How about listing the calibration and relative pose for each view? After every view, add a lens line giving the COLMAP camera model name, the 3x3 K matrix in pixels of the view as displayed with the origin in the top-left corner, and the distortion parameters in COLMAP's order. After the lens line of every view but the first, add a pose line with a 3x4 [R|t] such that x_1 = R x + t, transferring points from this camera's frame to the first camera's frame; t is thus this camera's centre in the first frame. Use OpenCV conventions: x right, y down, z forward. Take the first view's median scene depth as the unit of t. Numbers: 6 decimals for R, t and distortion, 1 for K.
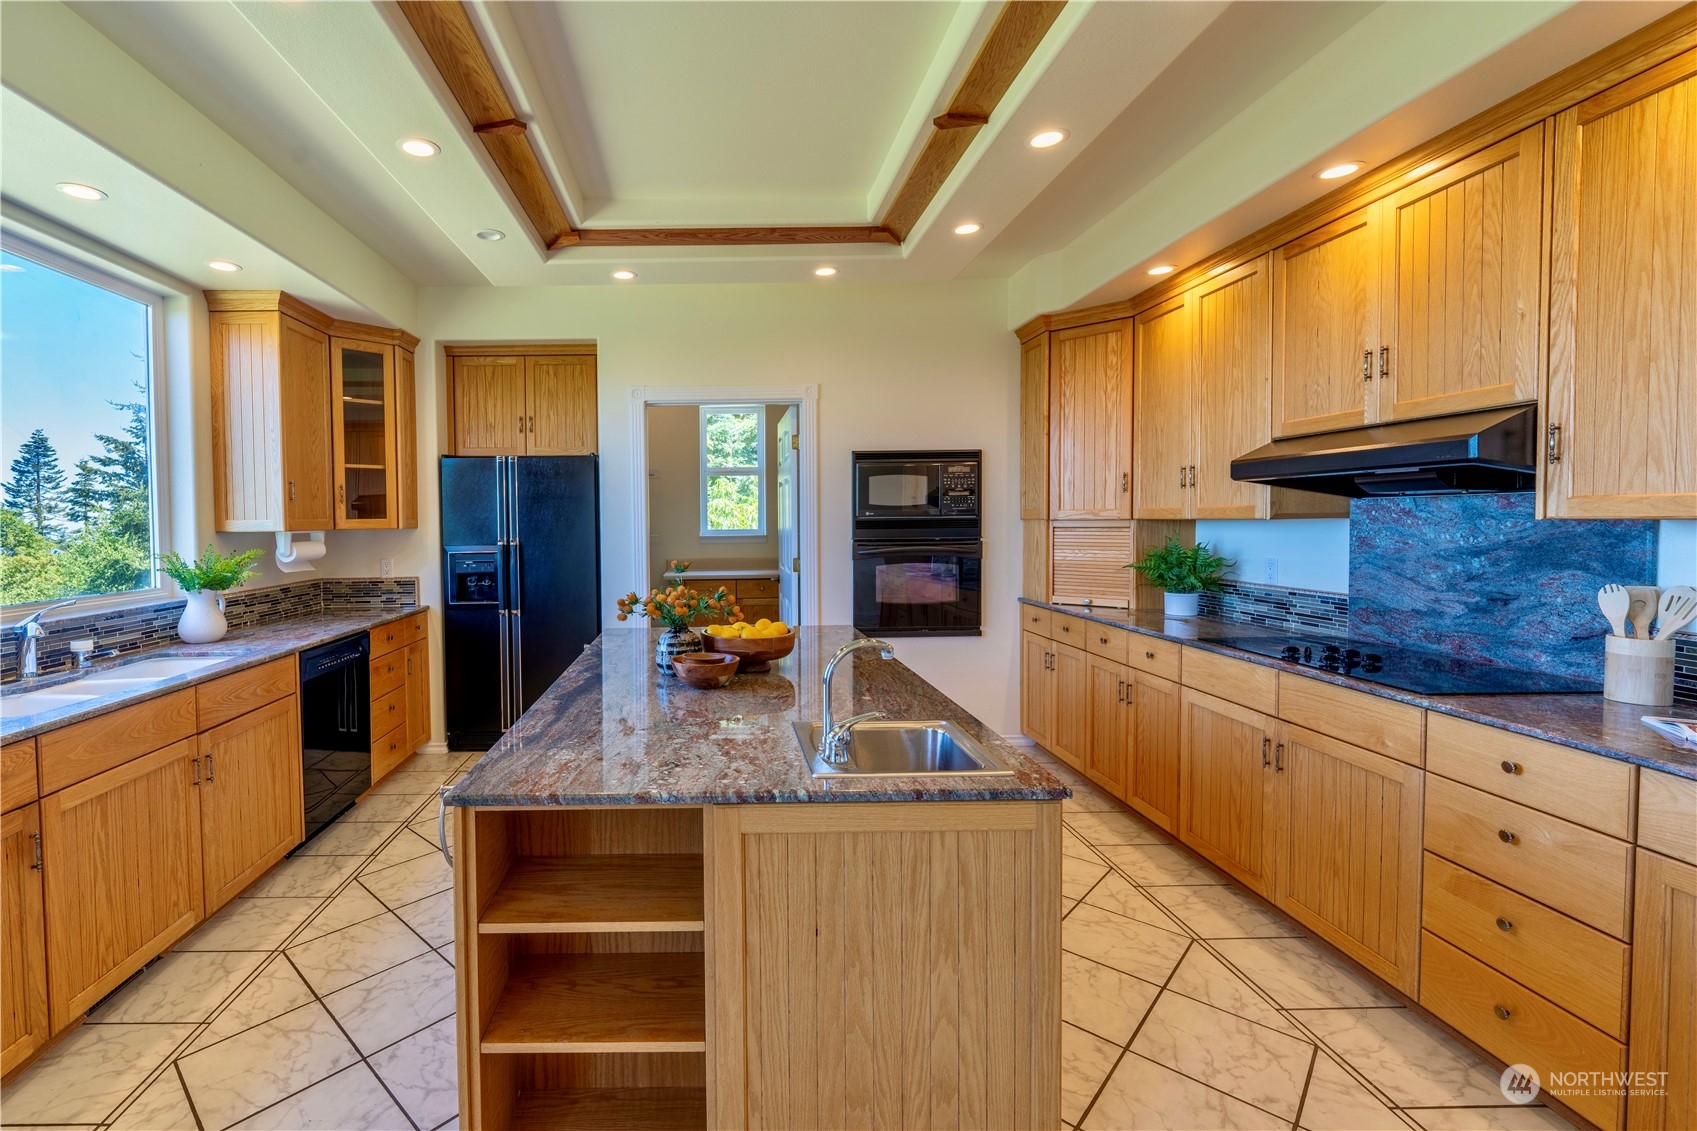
lens RADIAL K [[810.3, 0, 823.9], [0, 810.3, 543.0], [0, 0, 1]] dist [-0.001798, -0.000628]
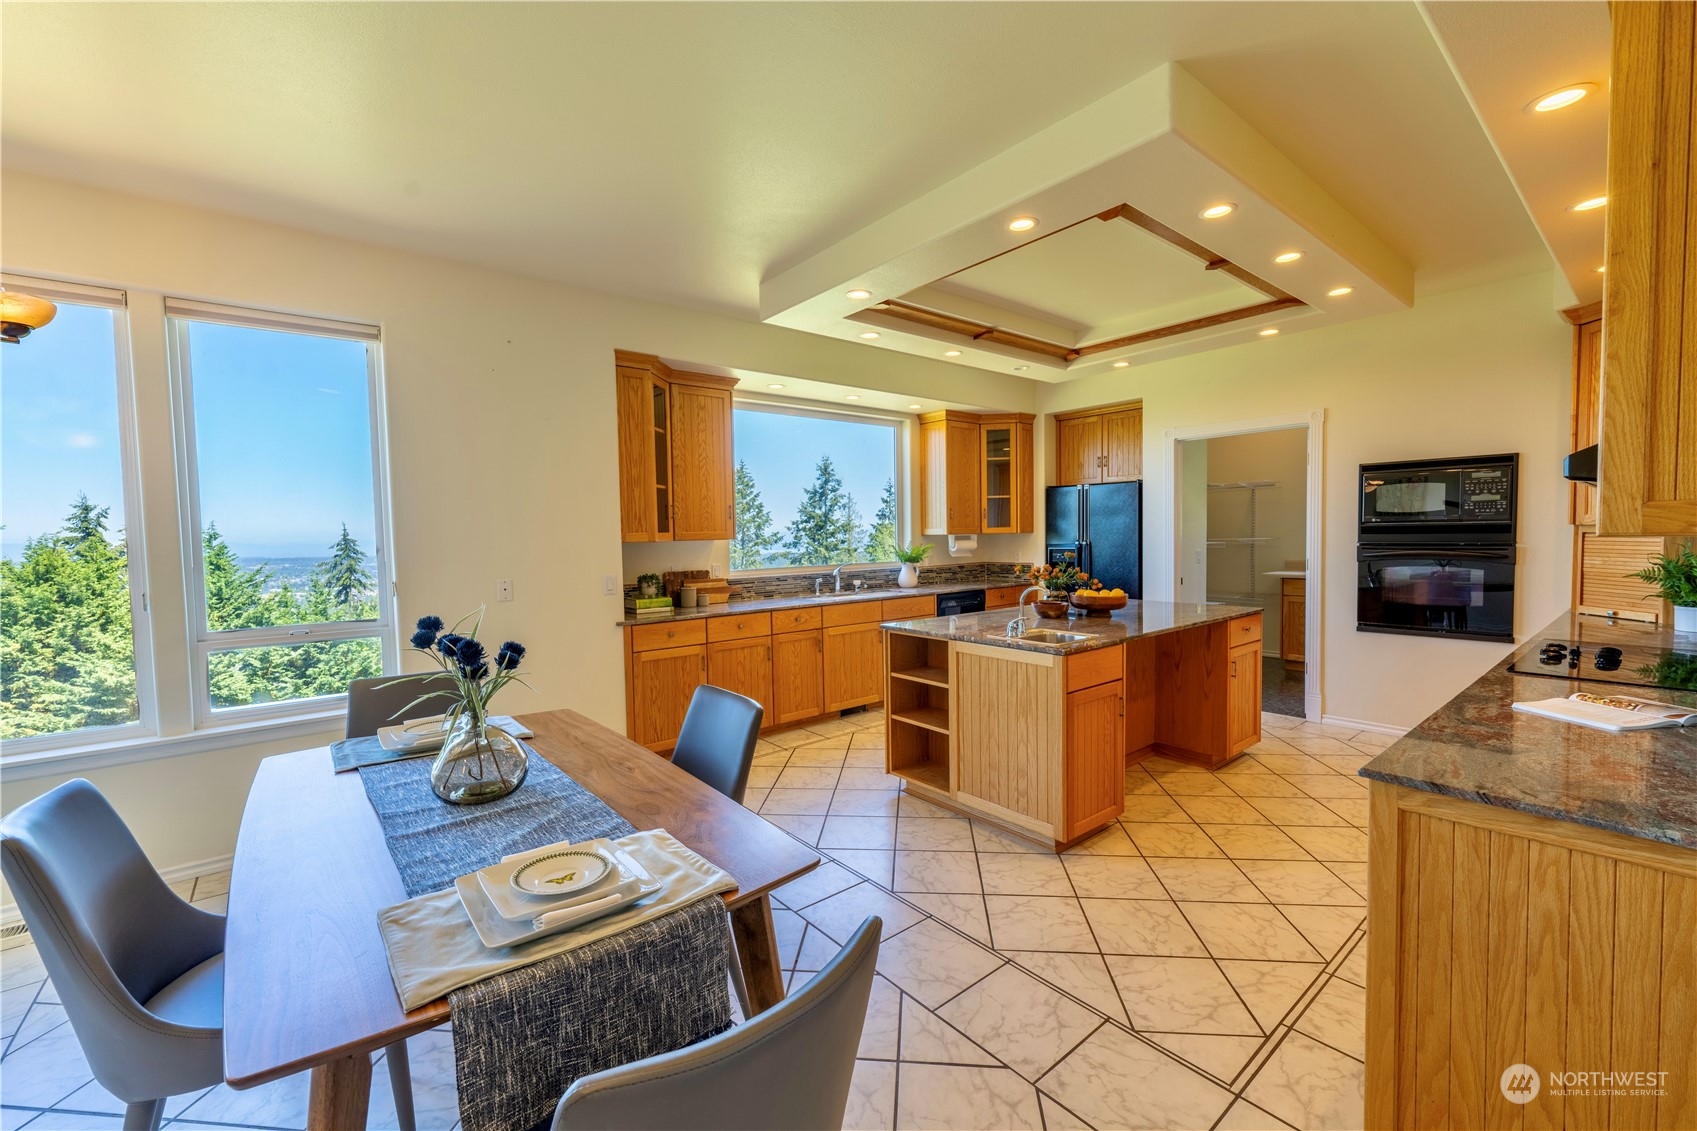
lens RADIAL K [[754.6, 0, 817.9], [0, 754.6, 562.4], [0, 0, 1]] dist [-0.000123, -0.000074]
pose [[0.588564, 0.032951, -0.807779, 0.557322], [-0.014300, 0.999437, 0.030350, 0.001559], [0.808324, -0.006312, 0.588704, -0.276856]]
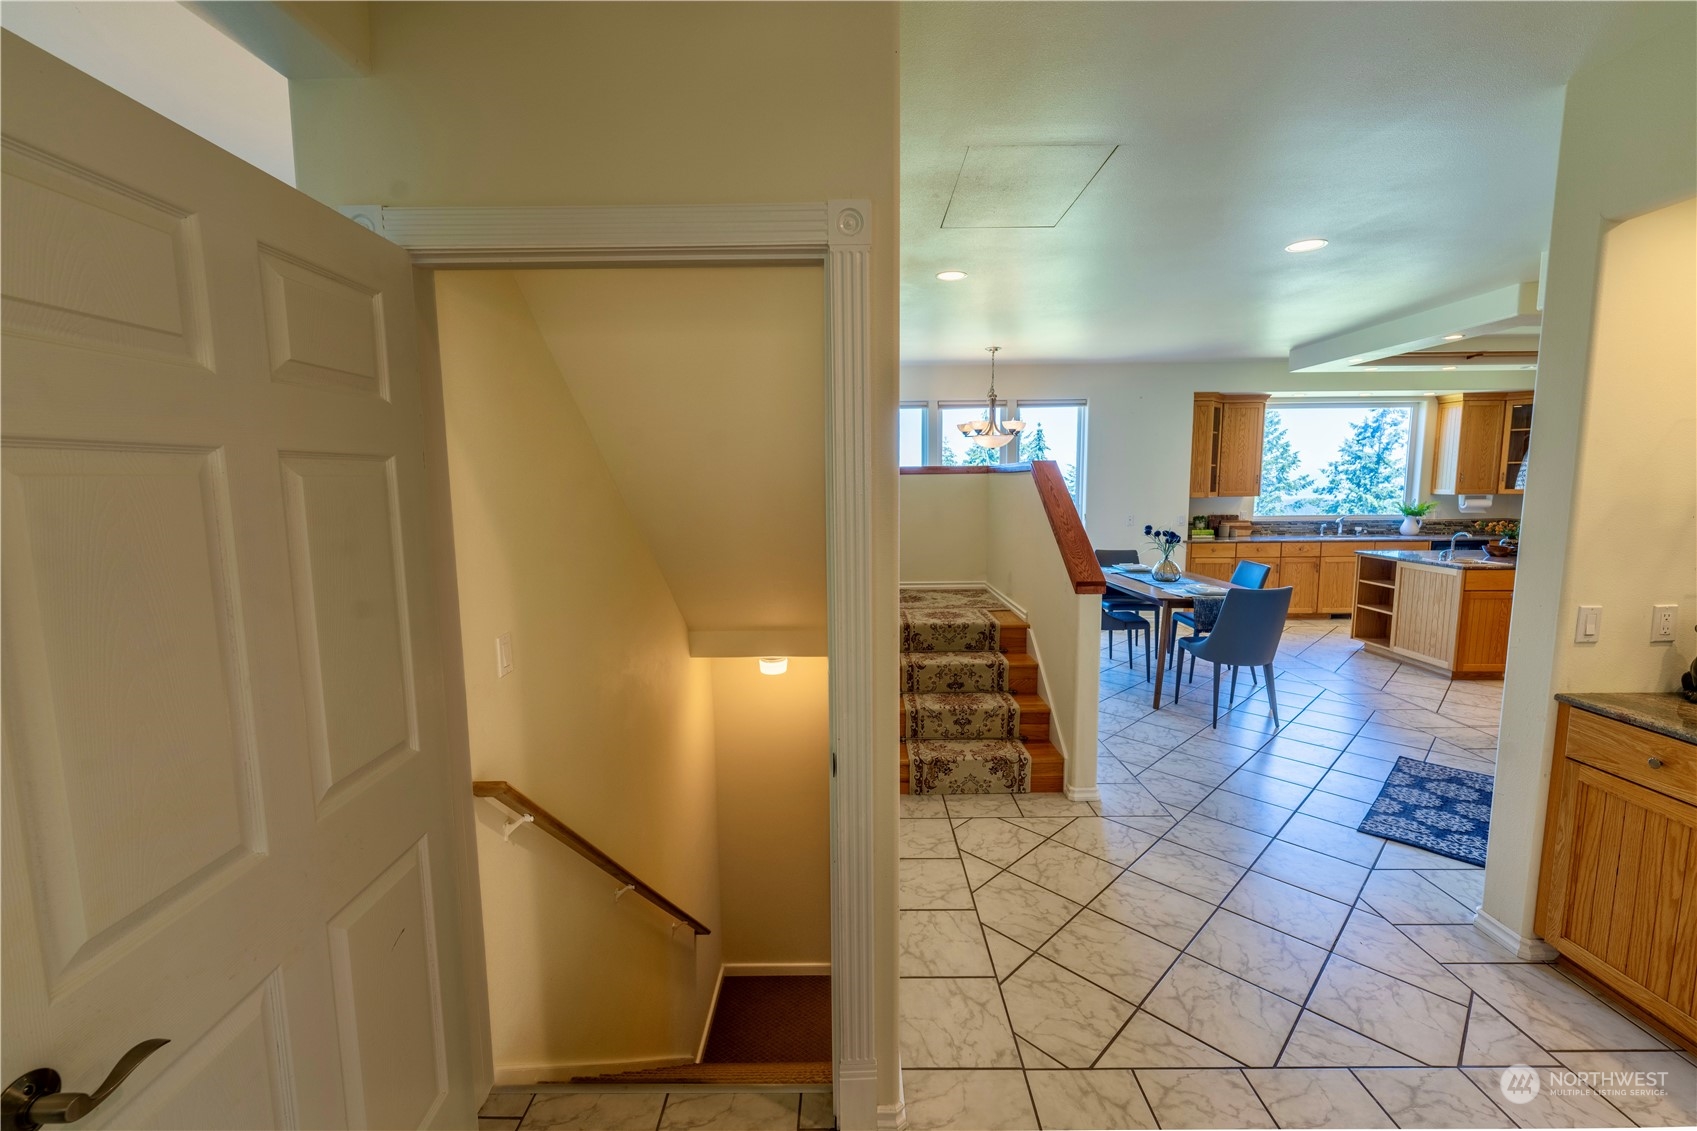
lens RADIAL K [[754.6, 0, 817.9], [0, 754.6, 562.4], [0, 0, 1]] dist [-0.000123, -0.000074]
pose [[0.002681, 0.123110, -0.992389, 1.445494], [-0.027271, 0.992033, 0.122992, -0.036023], [0.999624, 0.026733, 0.006017, -0.814652]]
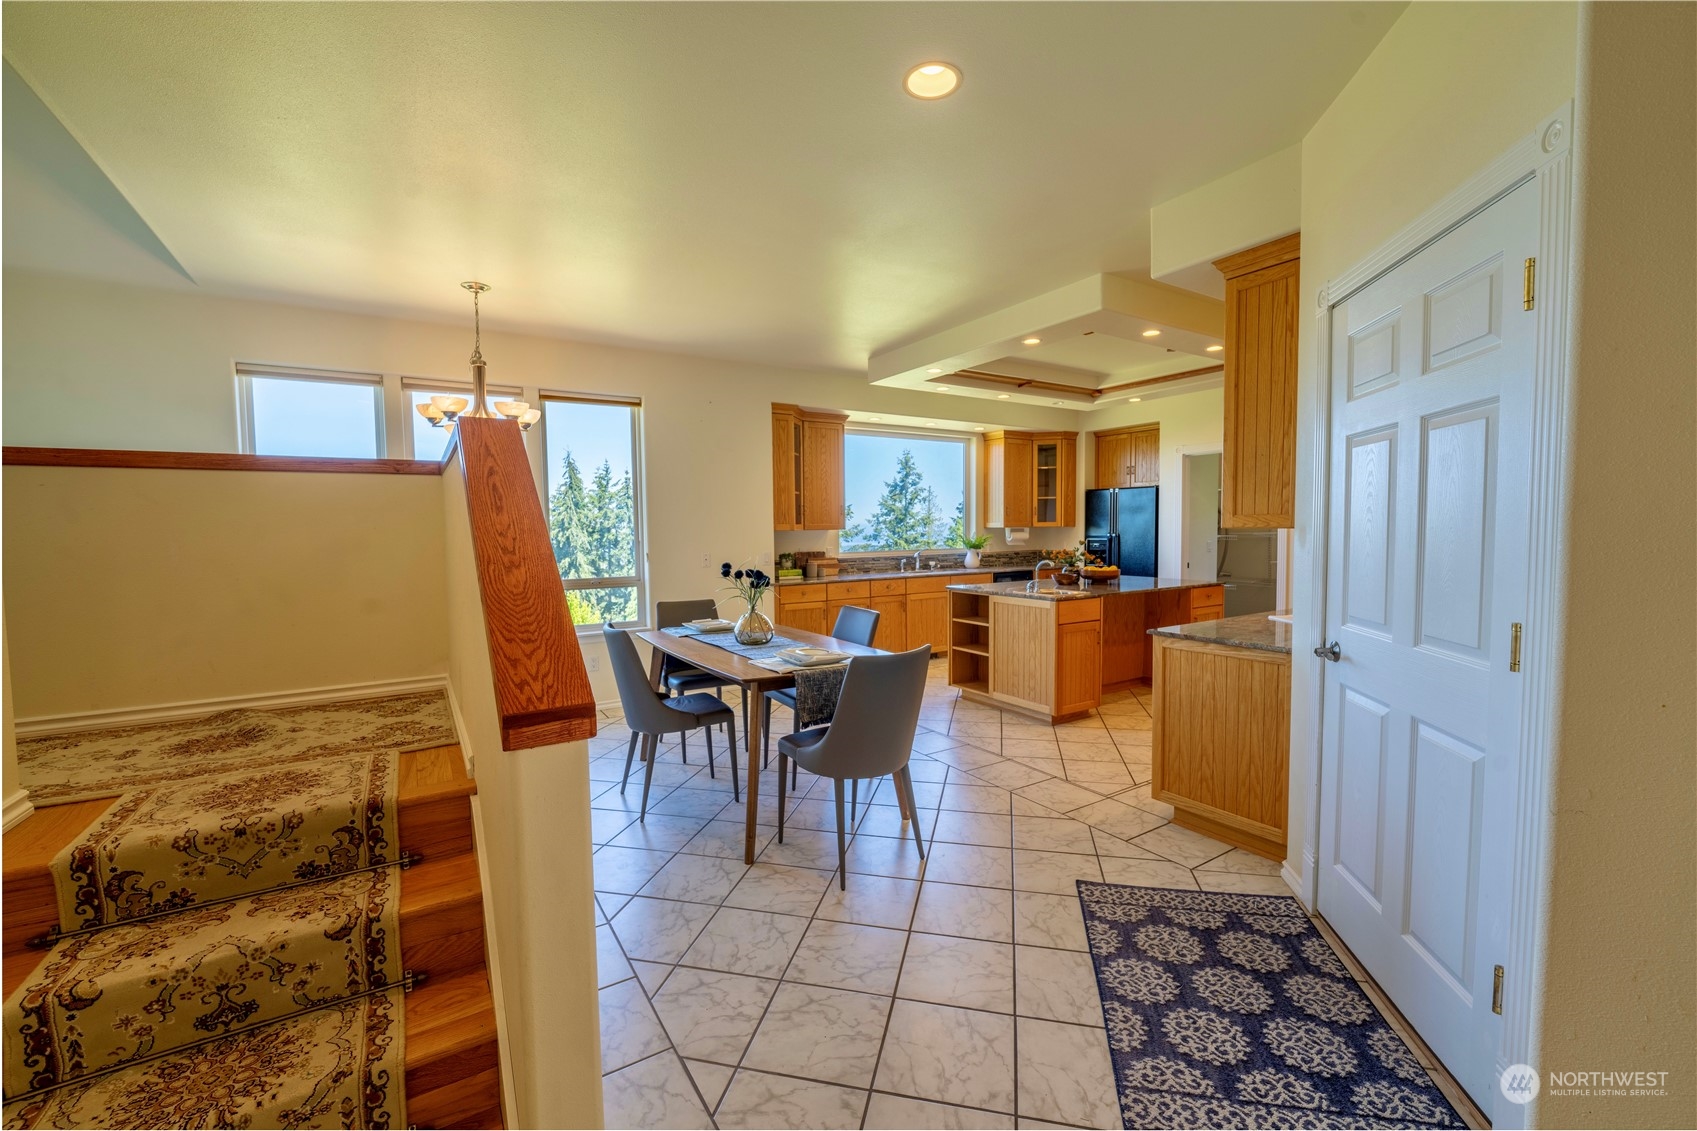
lens RADIAL K [[749.1, 0, 840.6], [0, 749.1, 565.3], [0, 0, 1]] dist [-0.000715, -0.000120]
pose [[0.525488, 0.050858, -0.849280, 0.940848], [-0.022758, 0.998695, 0.045724, 0.007090], [0.850497, -0.004700, 0.525959, -0.573353]]
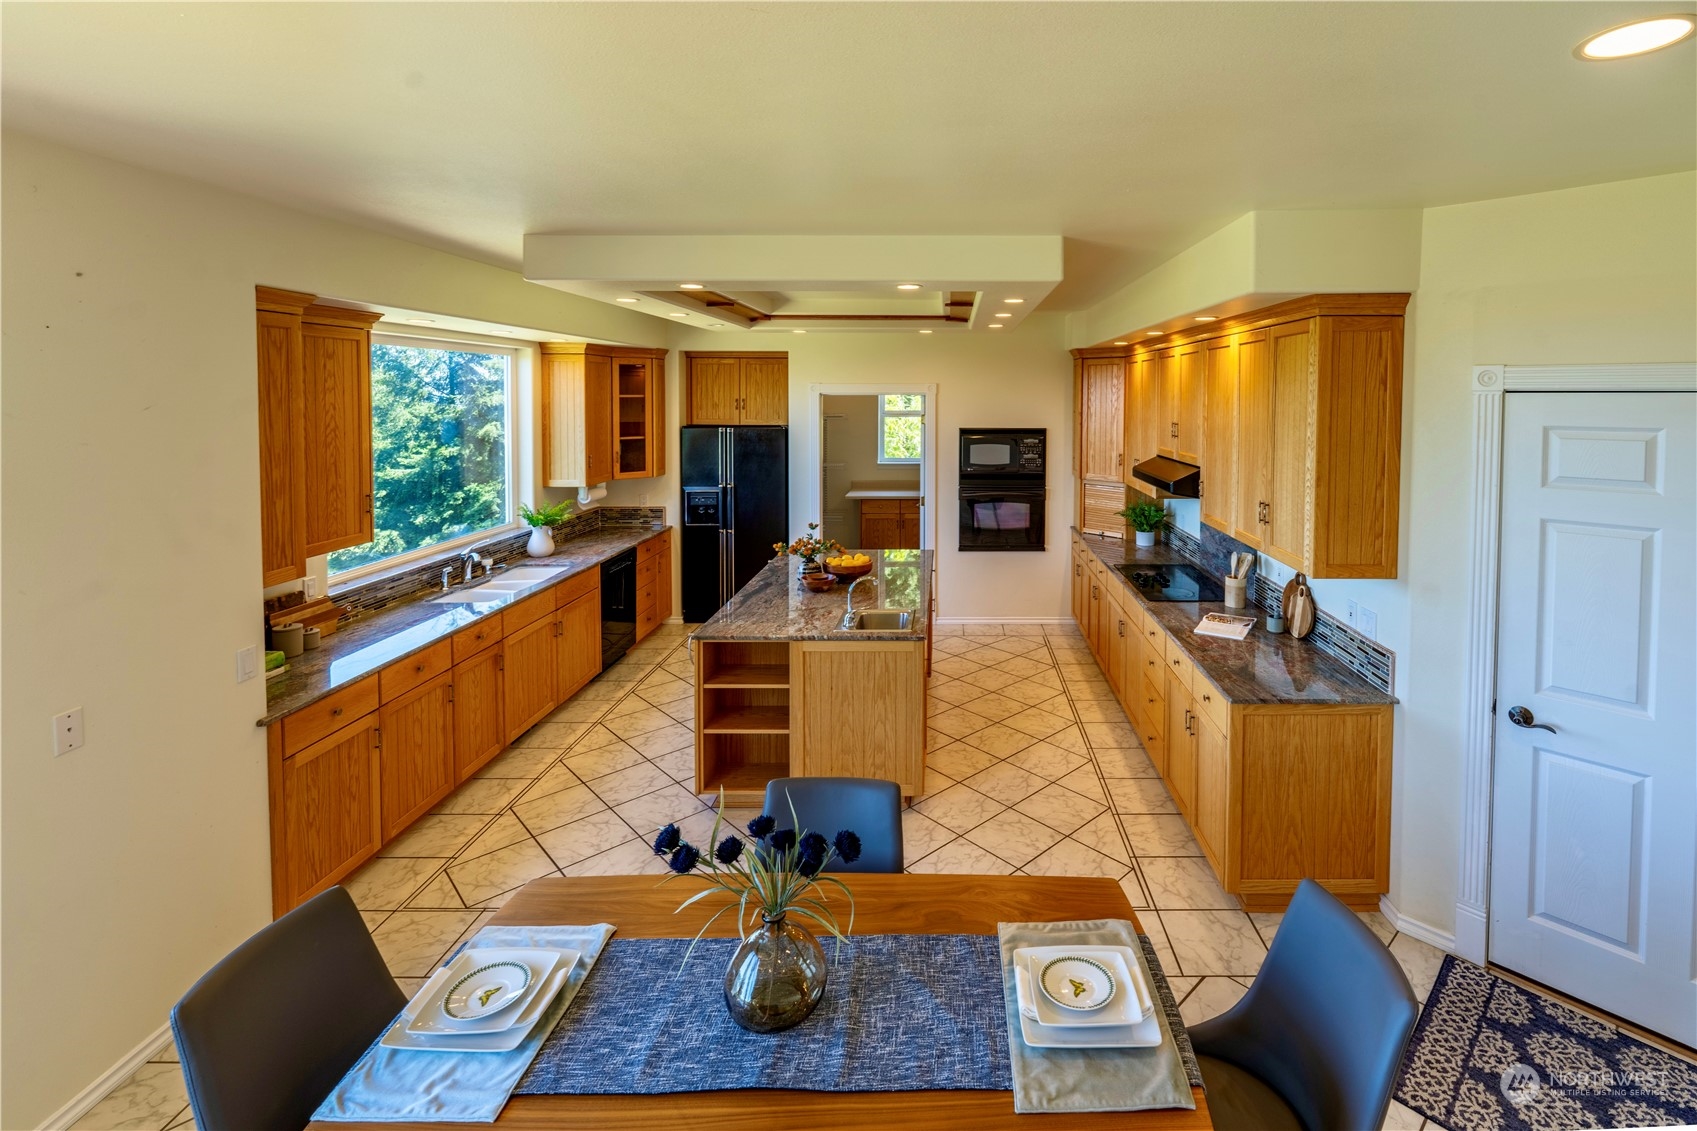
lens RADIAL K [[772.3, 0, 1069.5], [0, 772.3, 444.0], [0, 0, 1]] dist [0.001061, 0.000228]
pose [[0.999094, 0.022065, 0.036393, 0.237167], [-0.022582, 0.999649, 0.013856, -0.136289], [-0.036074, -0.014665, 0.999242, -0.559411]]
